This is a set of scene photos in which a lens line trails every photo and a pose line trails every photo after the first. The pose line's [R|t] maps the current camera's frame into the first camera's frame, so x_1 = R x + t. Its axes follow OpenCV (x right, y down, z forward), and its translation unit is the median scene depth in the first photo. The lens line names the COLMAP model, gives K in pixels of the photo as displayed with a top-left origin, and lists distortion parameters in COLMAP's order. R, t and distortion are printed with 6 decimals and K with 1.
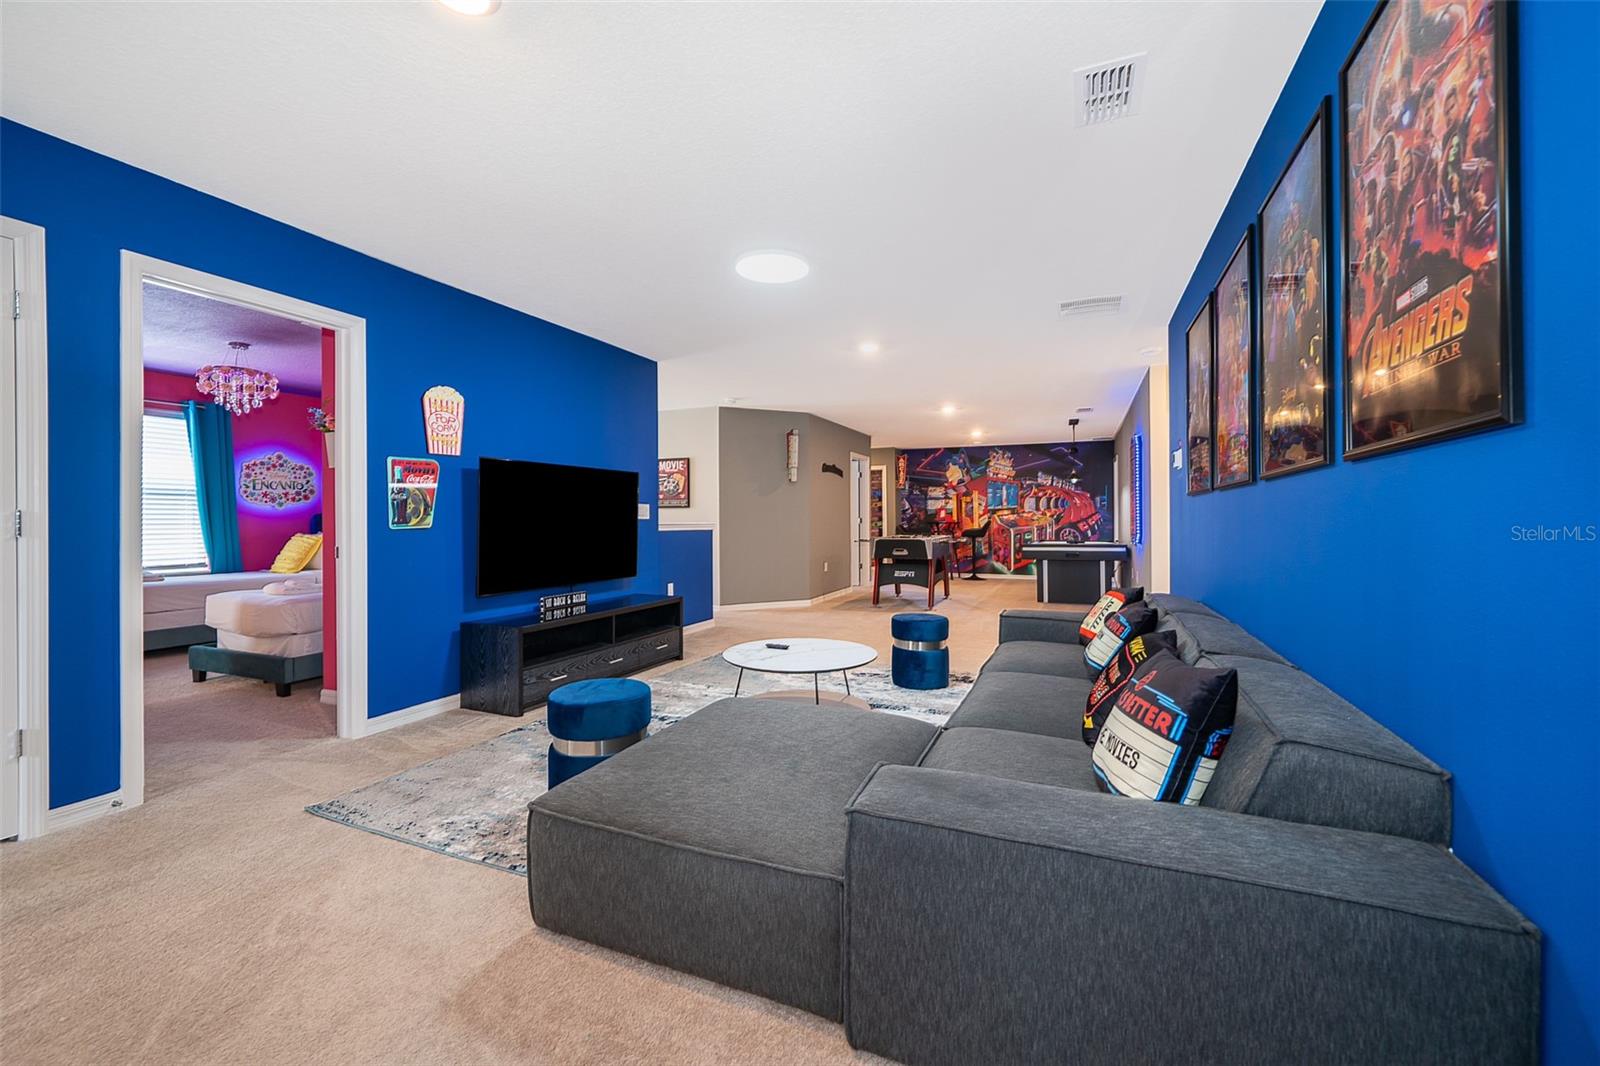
lens RADIAL K [[655.3, 0, 795.2], [0, 655.3, 520.1], [0, 0, 1]] dist [0.000683, 0.000001]
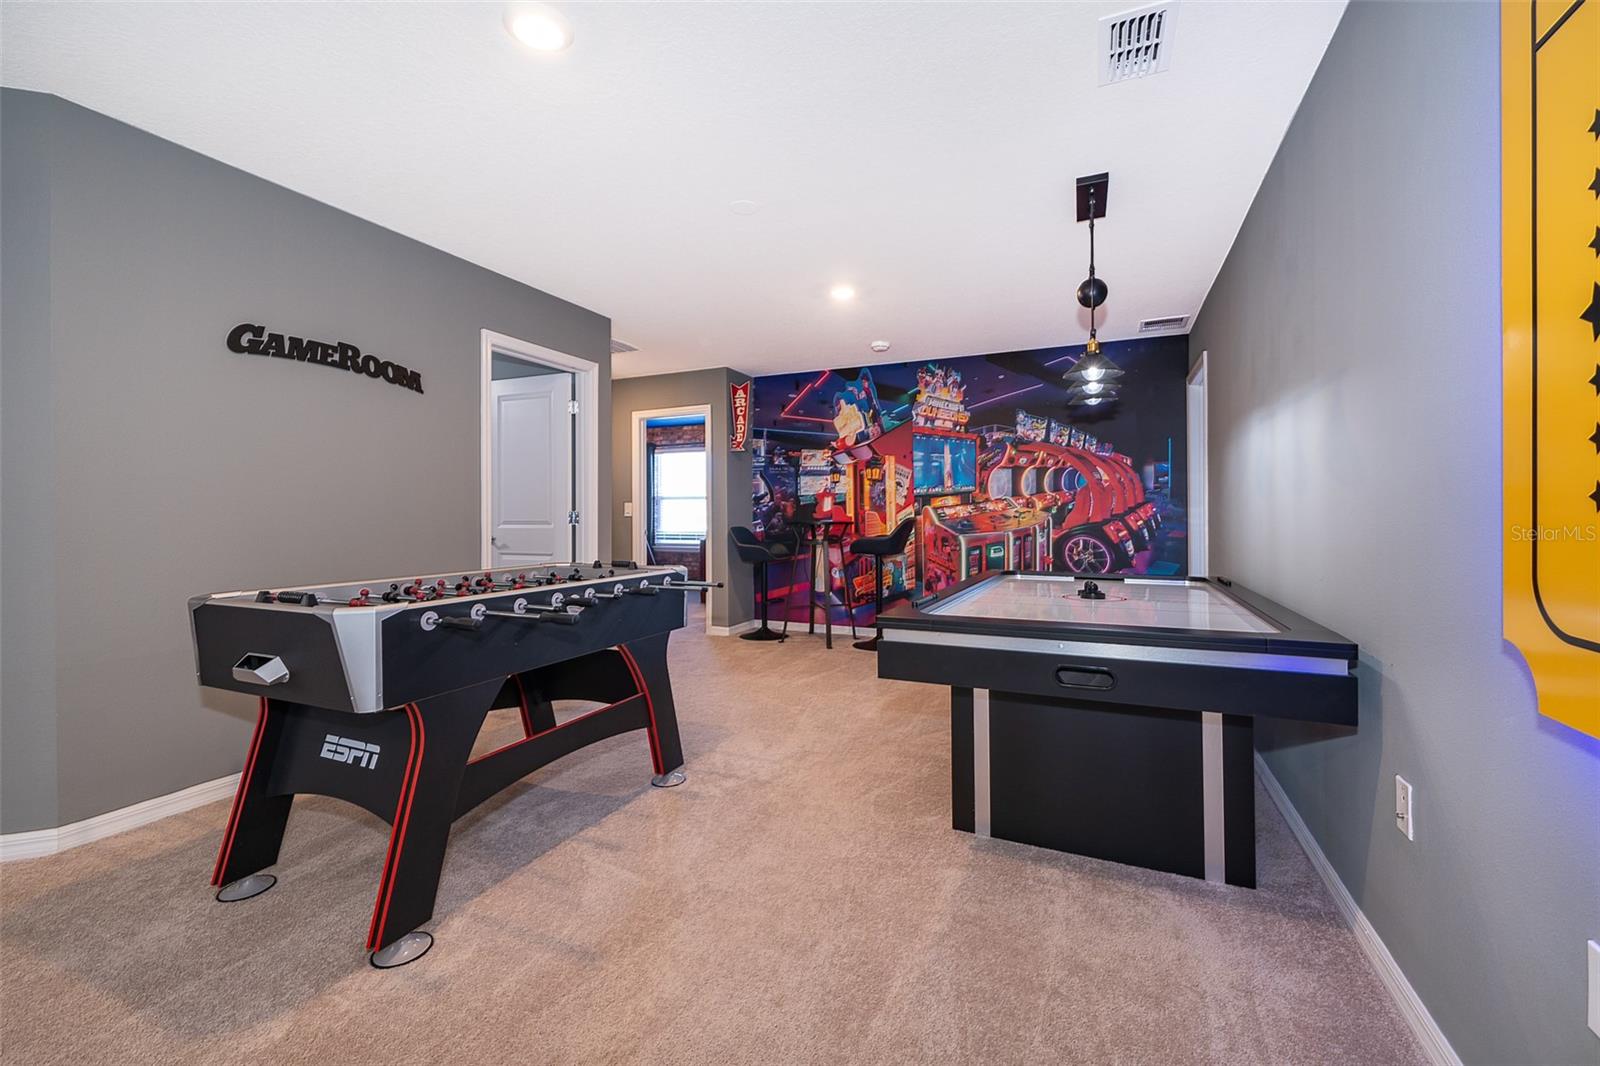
lens RADIAL K [[660.7, 0, 812.4], [0, 660.7, 514.0], [0, 0, 1]] dist [-0.000493, -0.000001]
pose [[0.999981, 0.002467, -0.005630, 0.222122], [-0.002486, 0.999992, -0.003279, -0.000563], [0.005622, 0.003293, 0.999979, 0.518689]]
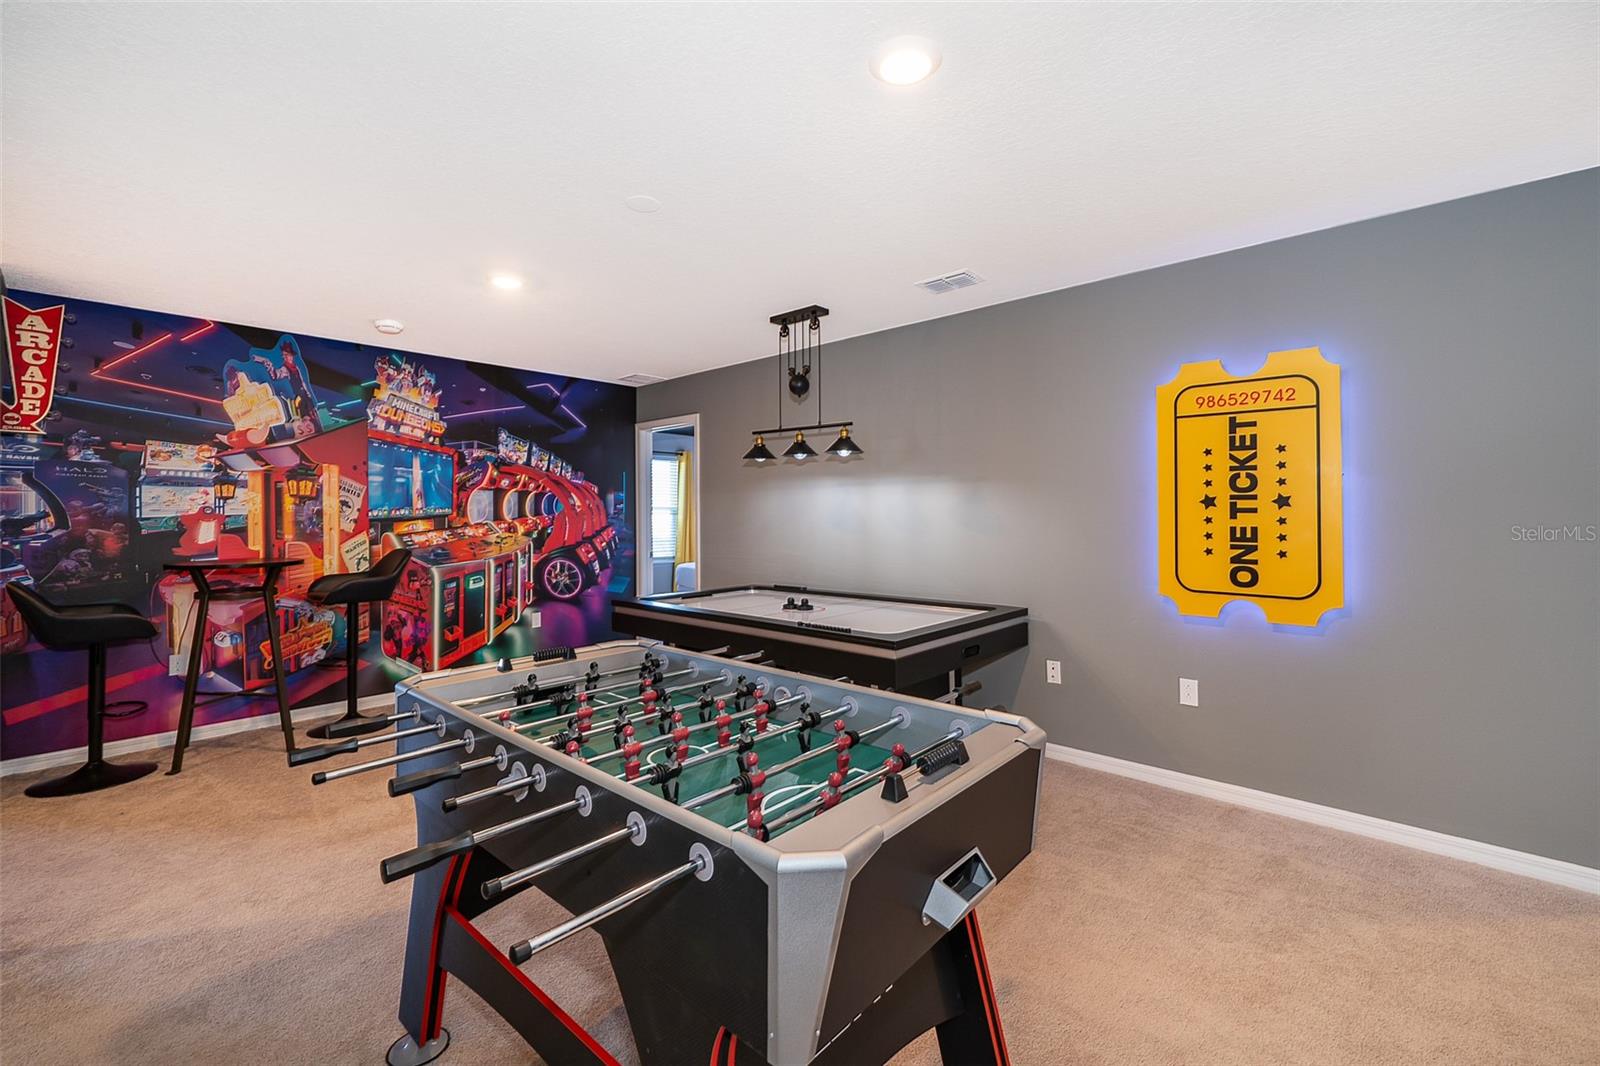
lens RADIAL K [[682.3, 0, 795.2], [0, 682.3, 497.6], [0, 0, 1]] dist [-0.001295, -0.000247]
pose [[0.316135, 0.023810, 0.948415, 0.008138], [0.003719, 0.999646, -0.026335, -0.016824], [-0.948707, 0.011853, 0.315935, 0.652059]]
